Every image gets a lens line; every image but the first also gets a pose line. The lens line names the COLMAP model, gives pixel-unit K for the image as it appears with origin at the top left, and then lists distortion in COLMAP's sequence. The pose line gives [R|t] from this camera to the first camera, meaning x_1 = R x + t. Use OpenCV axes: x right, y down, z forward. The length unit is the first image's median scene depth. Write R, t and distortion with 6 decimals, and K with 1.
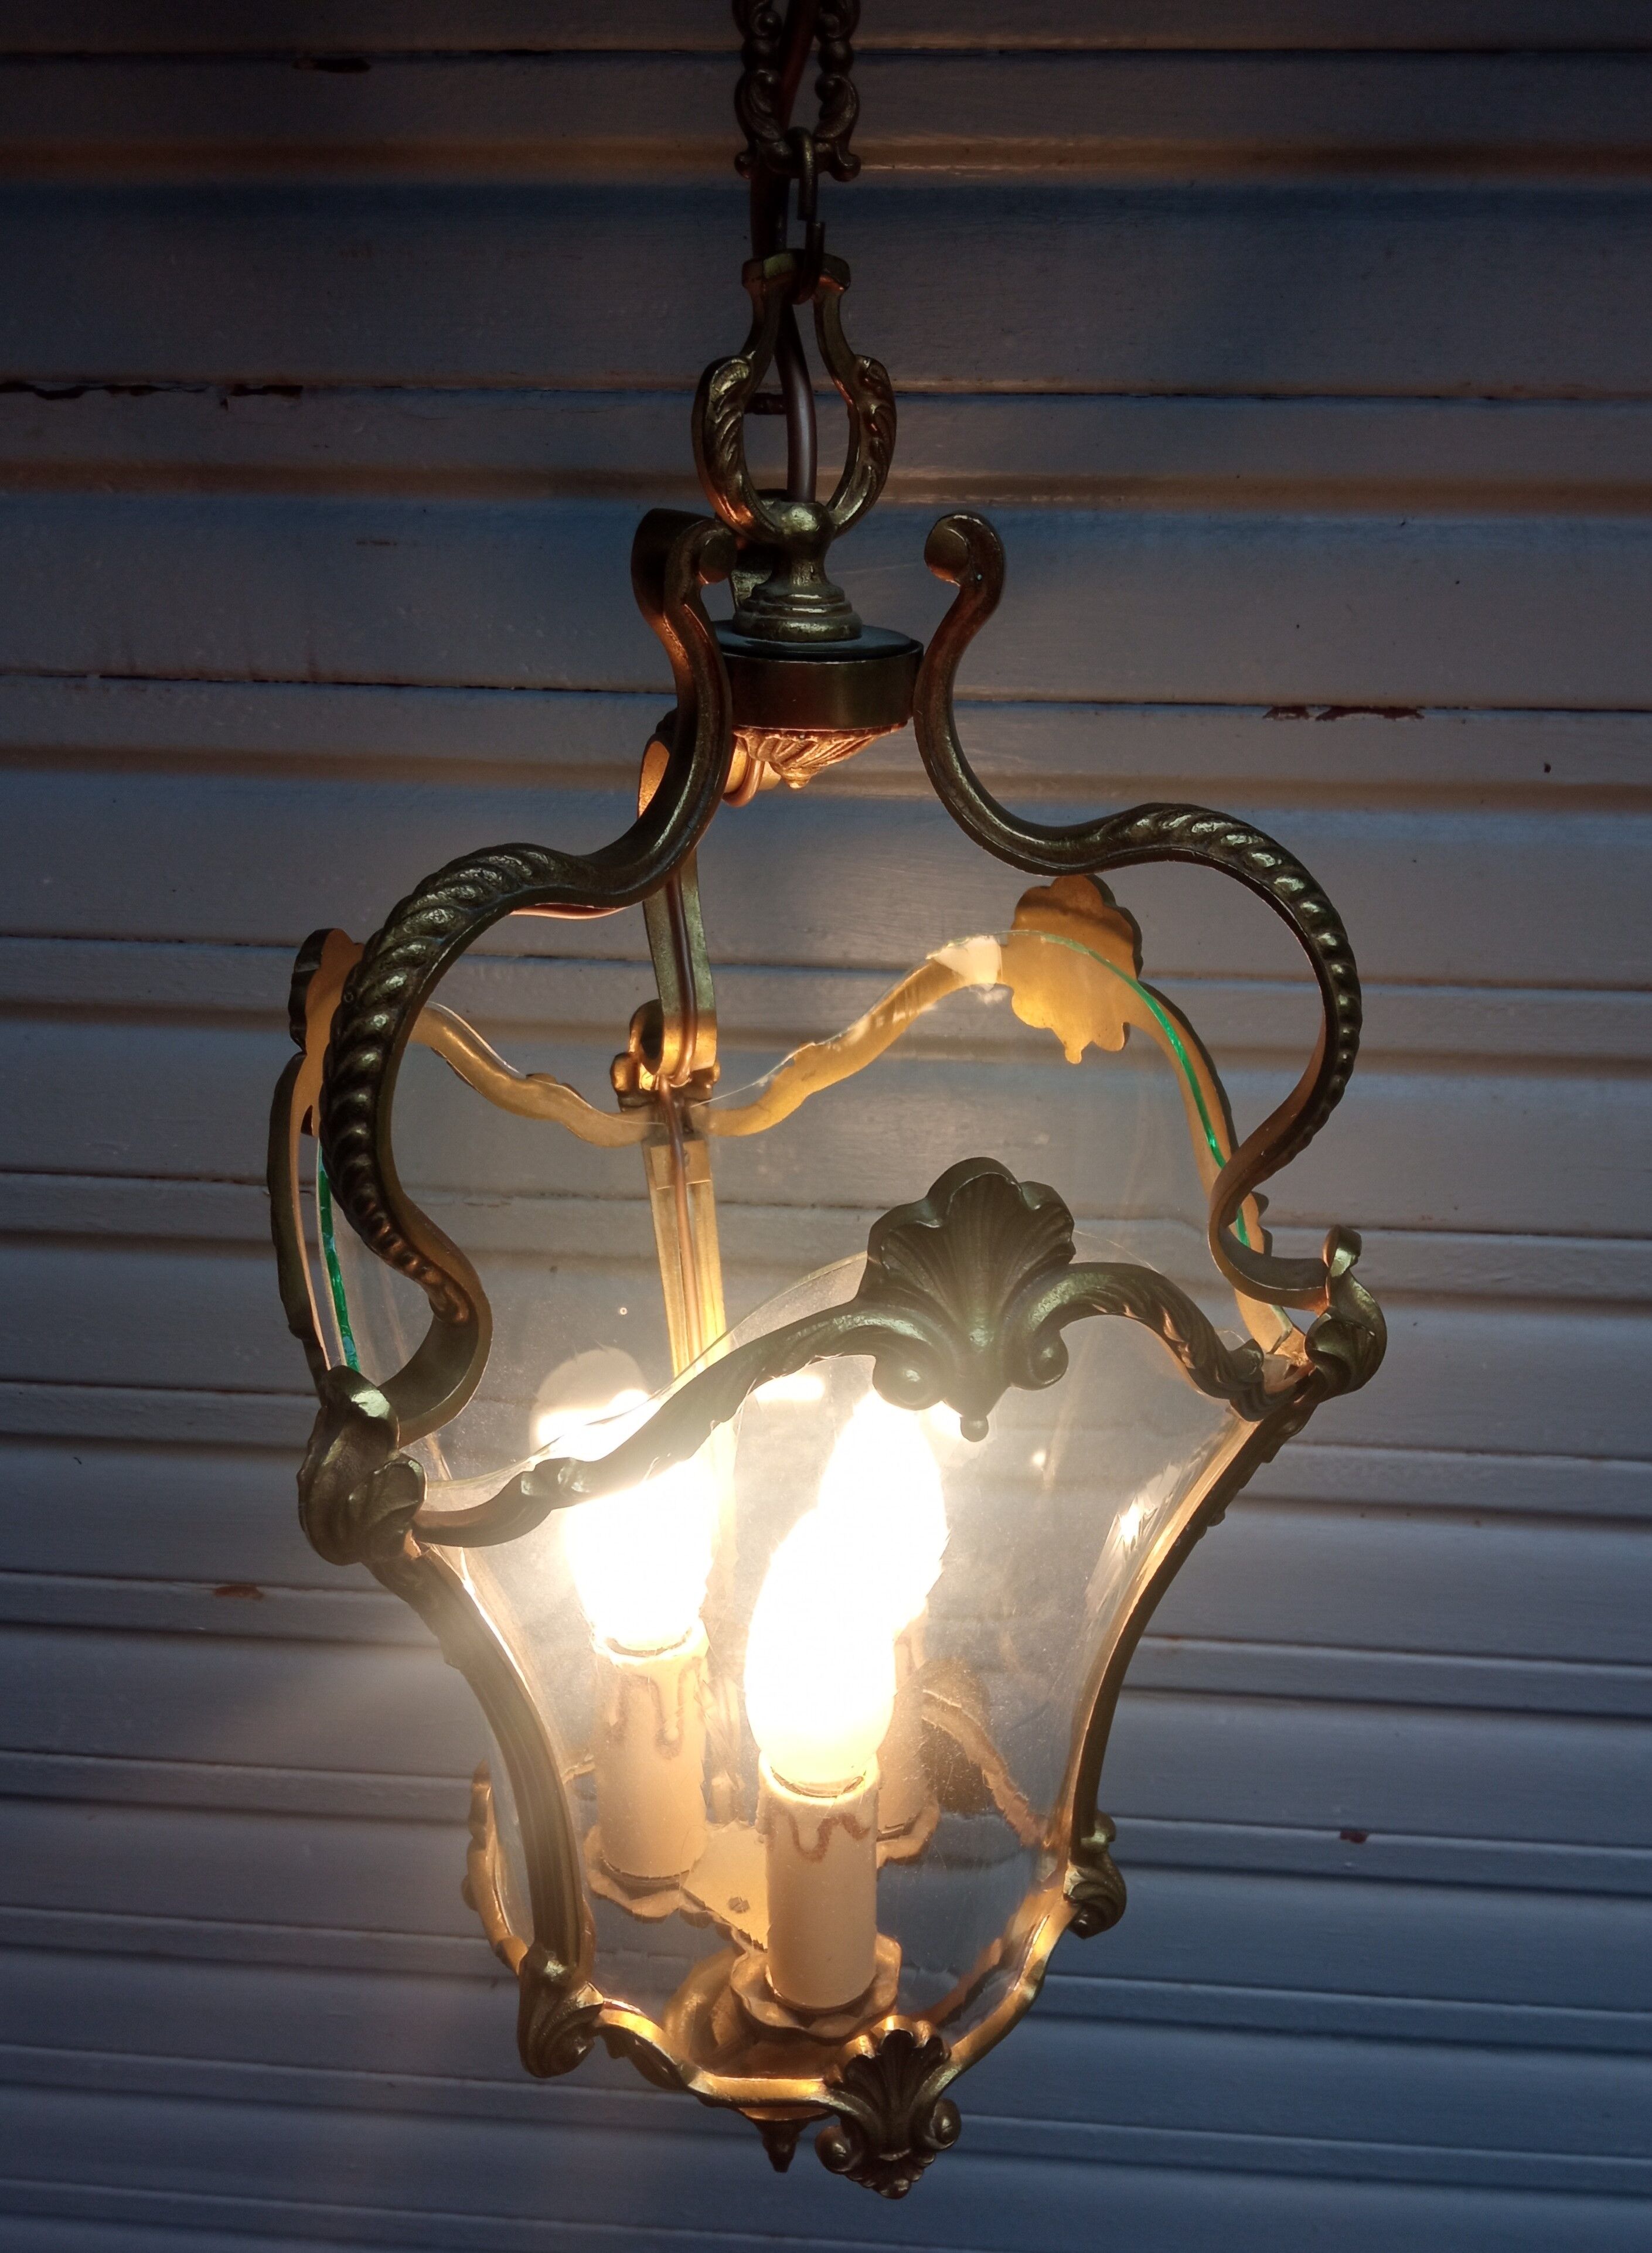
lens RADIAL K [[2001.1, 0, 844.0], [0, 2001.1, 1200.3], [0, 0, 1]] dist [0.092831, -0.196341]
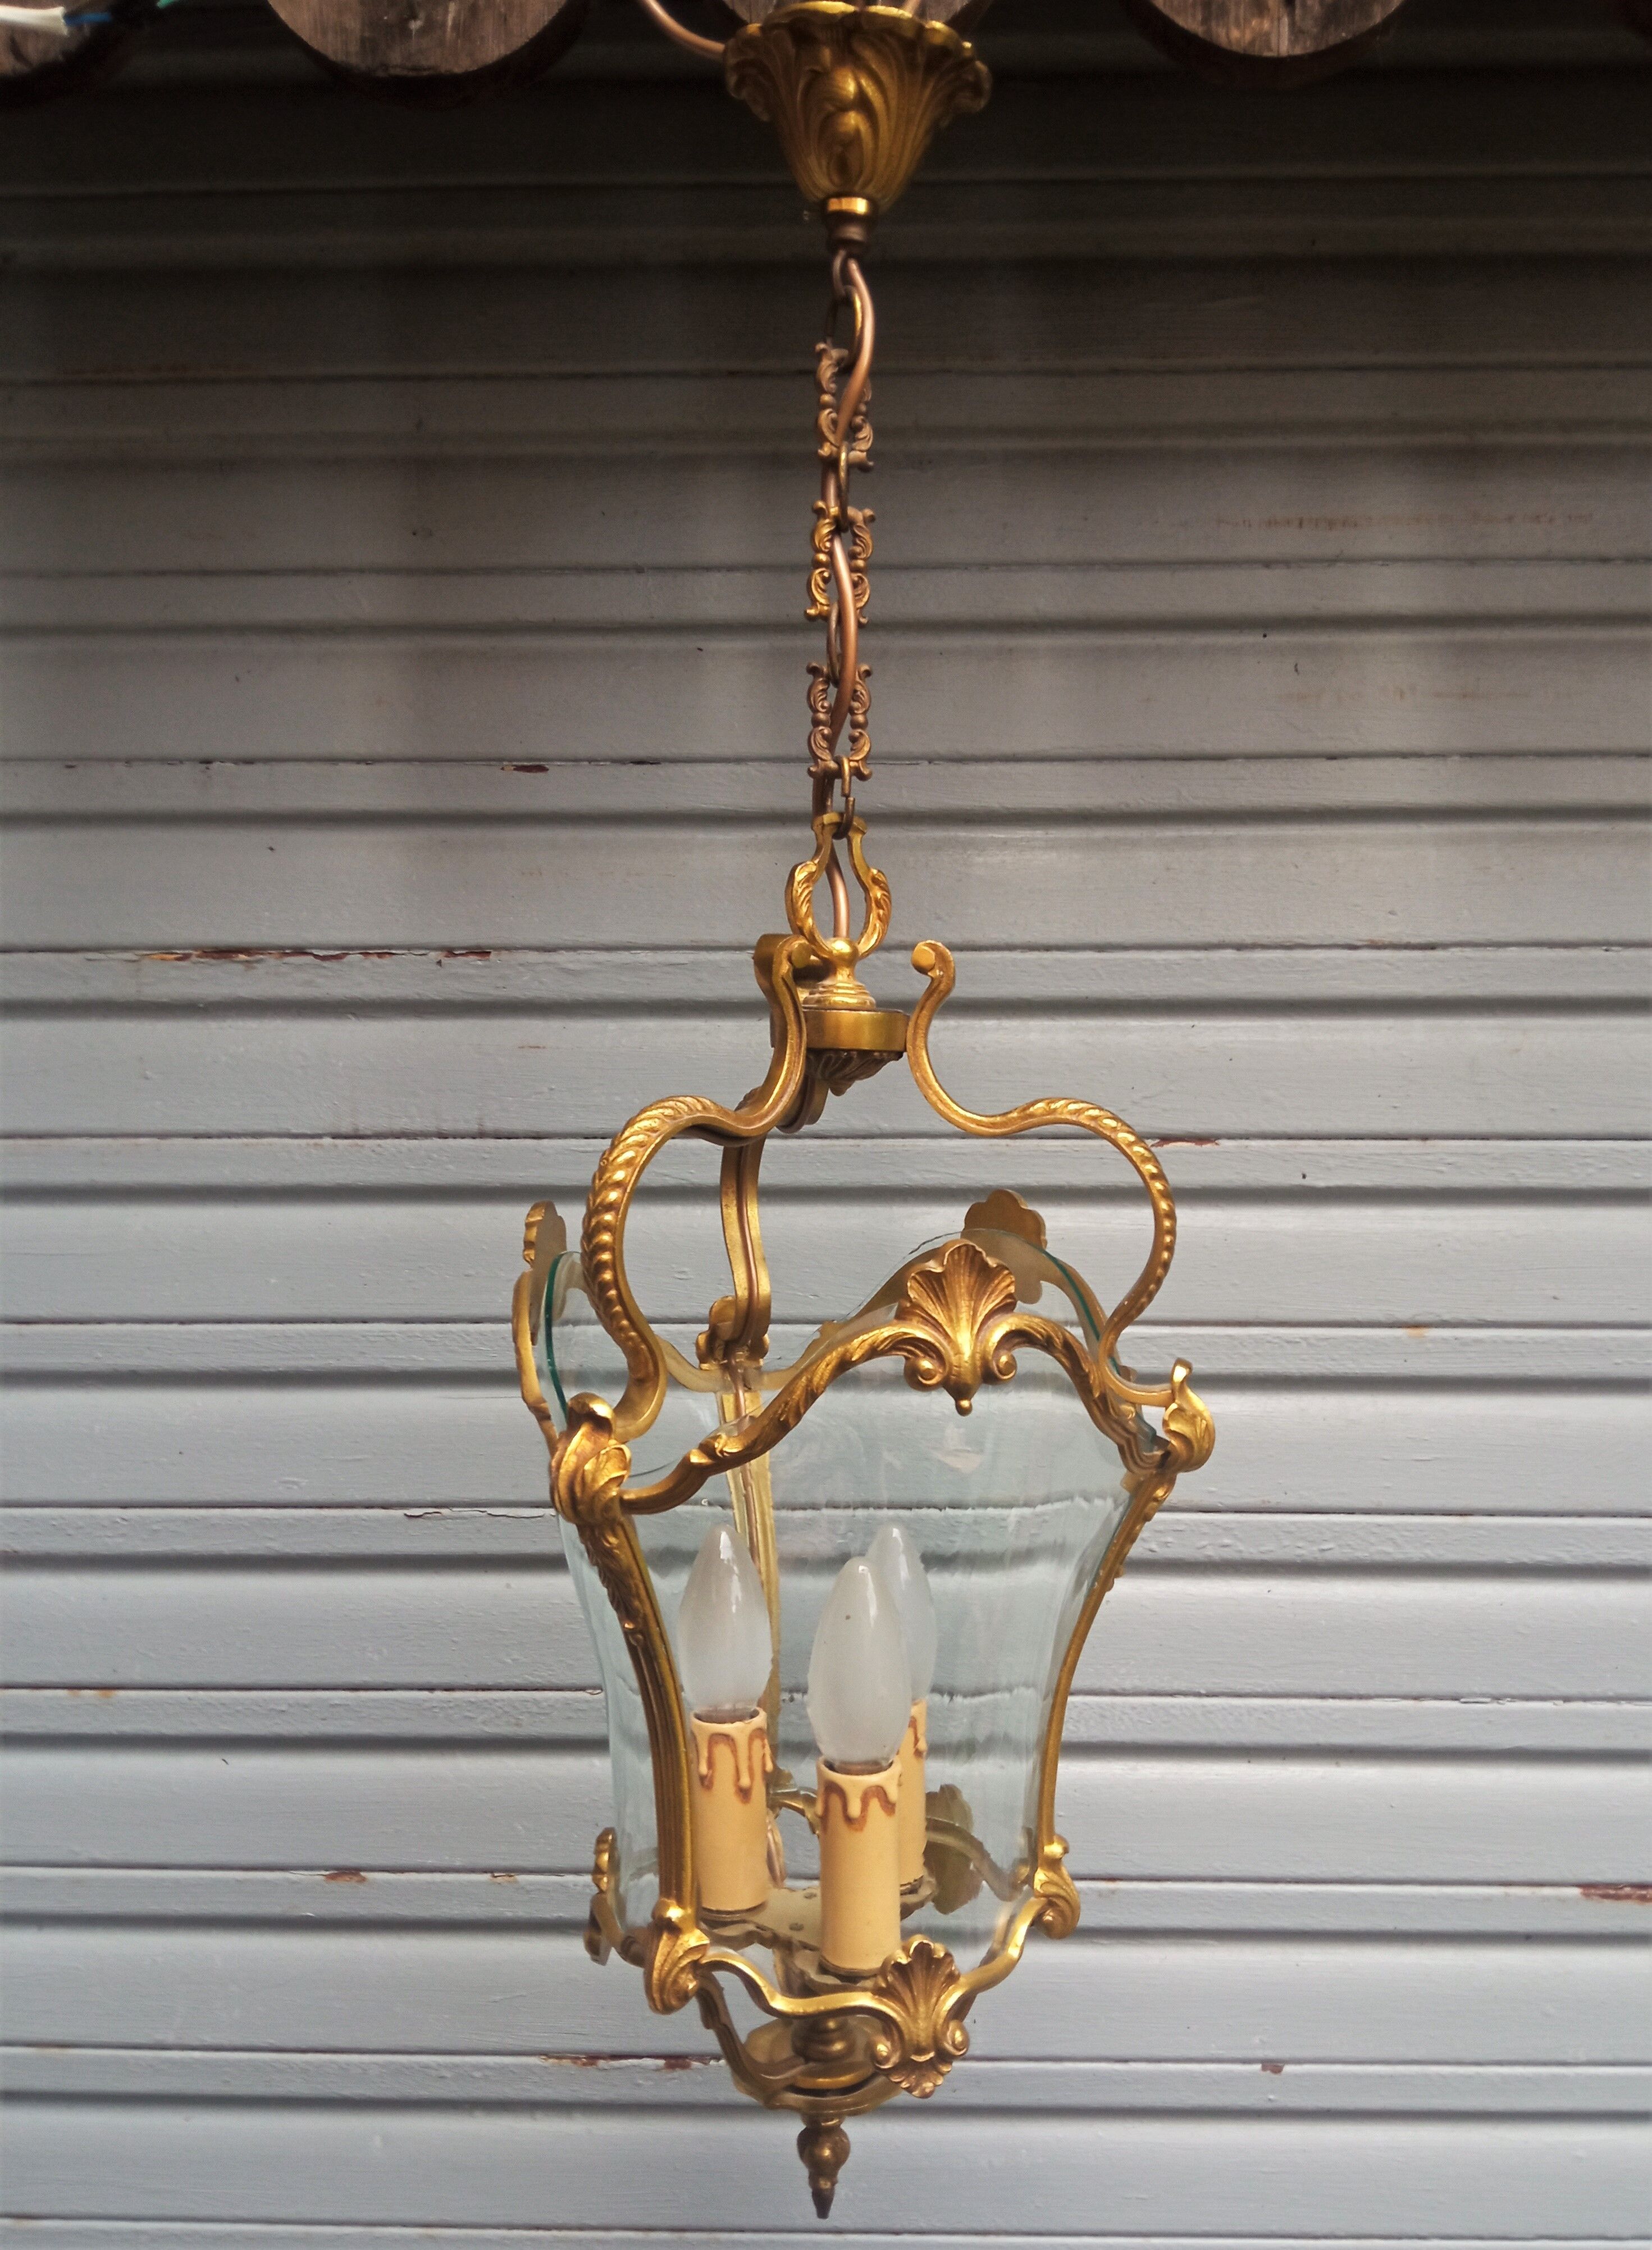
lens RADIAL K [[1904.8, 0, 860.2], [0, 1904.8, 1141.2], [0, 0, 1]] dist [0.089386, -0.175606]
pose [[0.998632, -0.009506, 0.051420, -0.067820], [0.027962, 0.928009, -0.371507, 0.331724], [-0.044187, 0.372437, 0.927005, -0.376725]]
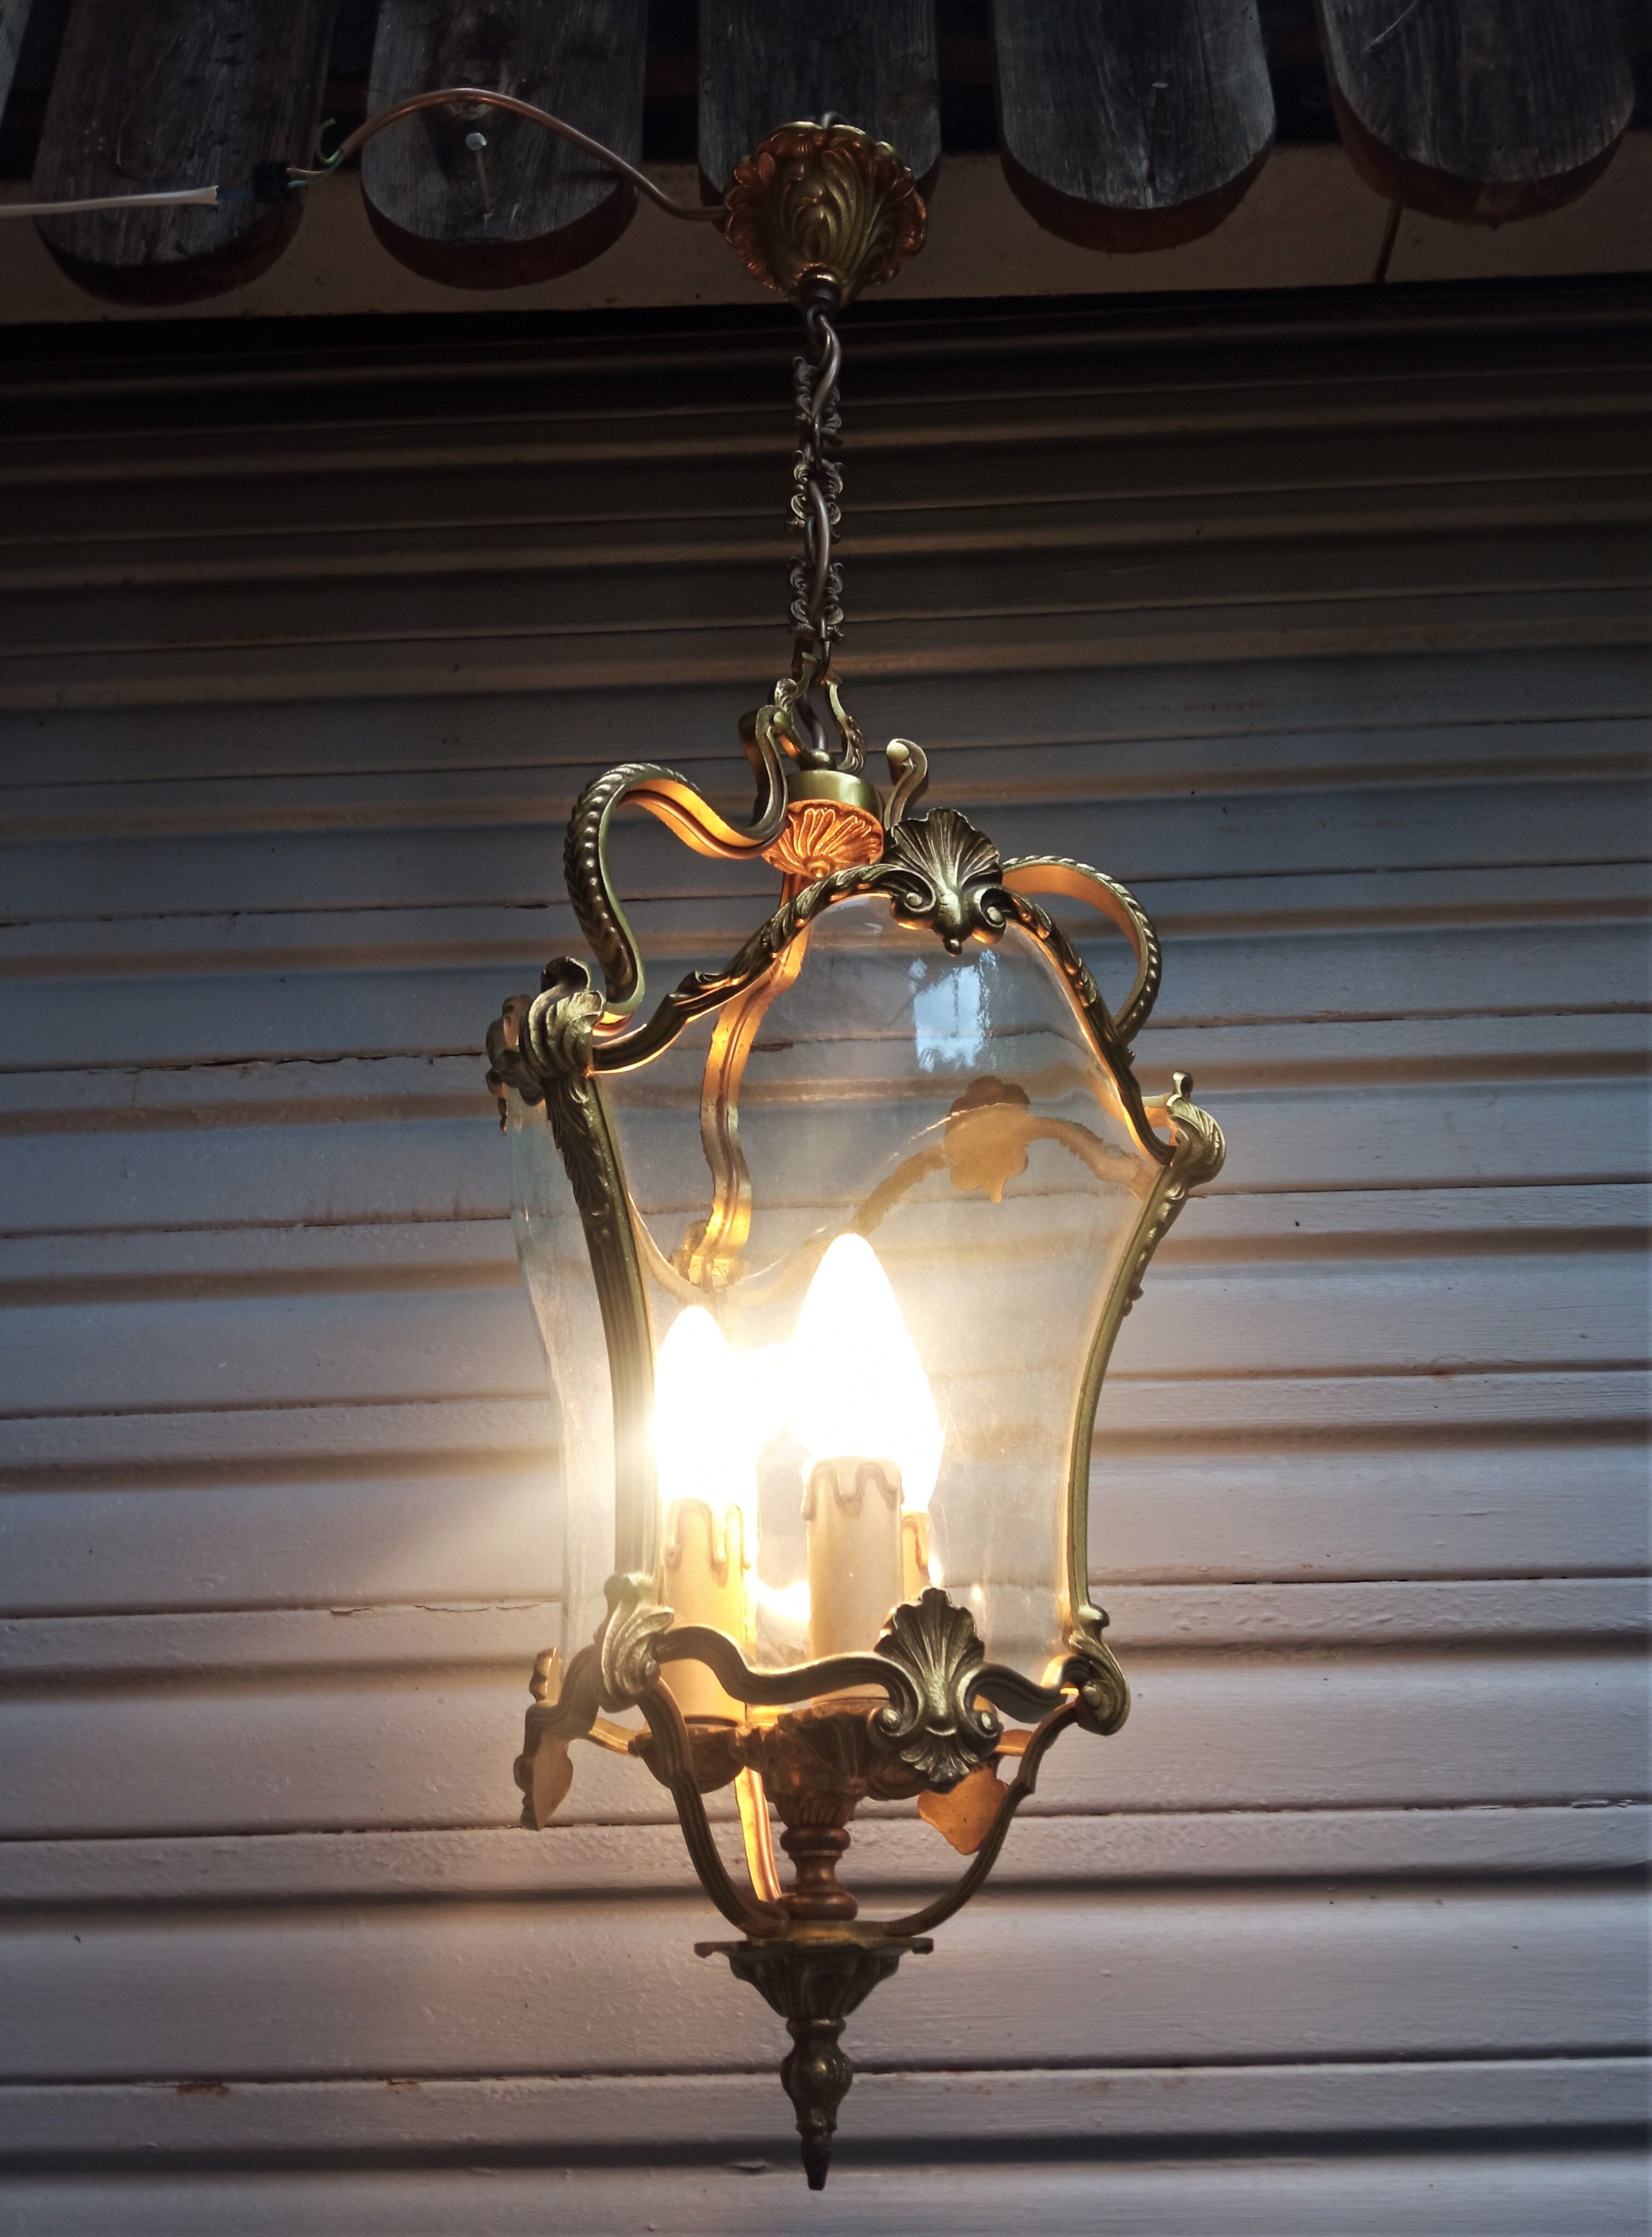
lens RADIAL K [[1851.5, 0, 819.2], [0, 1851.5, 1077.5], [0, 0, 1]] dist [0.074399, -0.132466]
pose [[0.998930, 0.002247, 0.046204, -0.074676], [0.035019, 0.615859, -0.787077, 0.901693], [-0.030224, 0.787853, 0.615121, 0.104454]]
